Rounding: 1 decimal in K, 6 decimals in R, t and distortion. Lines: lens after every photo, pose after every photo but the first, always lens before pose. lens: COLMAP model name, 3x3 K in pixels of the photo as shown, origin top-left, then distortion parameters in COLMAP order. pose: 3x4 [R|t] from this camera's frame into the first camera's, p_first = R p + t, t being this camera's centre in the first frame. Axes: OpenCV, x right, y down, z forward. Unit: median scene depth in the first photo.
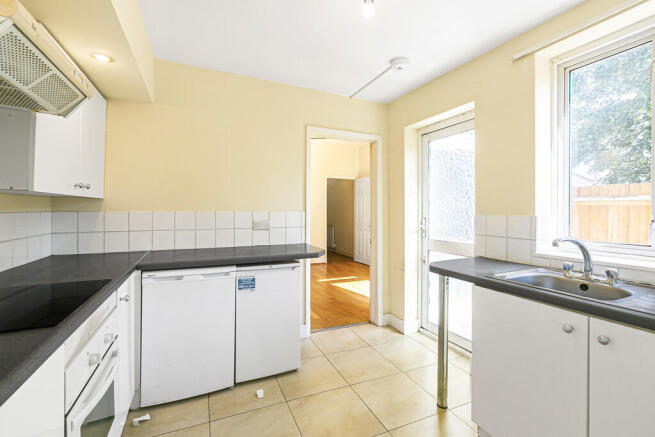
lens RADIAL K [[294.7, 0, 325.4], [0, 294.7, 207.1], [0, 0, 1]] dist [0.001822, 0.000277]
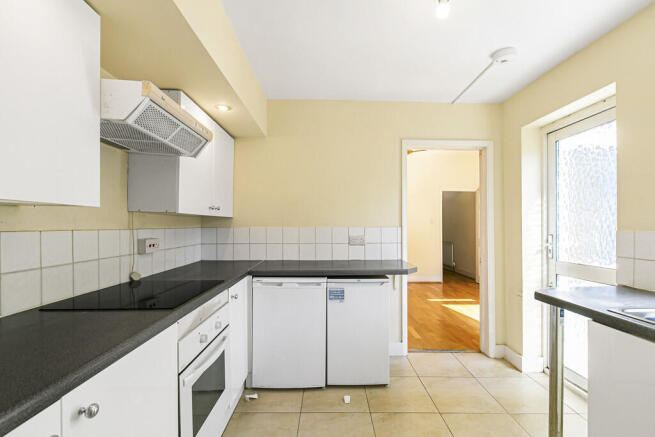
lens RADIAL K [[294.7, 0, 327.4], [0, 294.7, 223.3], [0, 0, 1]] dist [0.001822, 0.000277]
pose [[0.918314, -0.007242, -0.395787, 0.119149], [0.007893, 0.999969, 0.000017, -0.000227], [0.395775, -0.003139, 0.918342, 0.001079]]
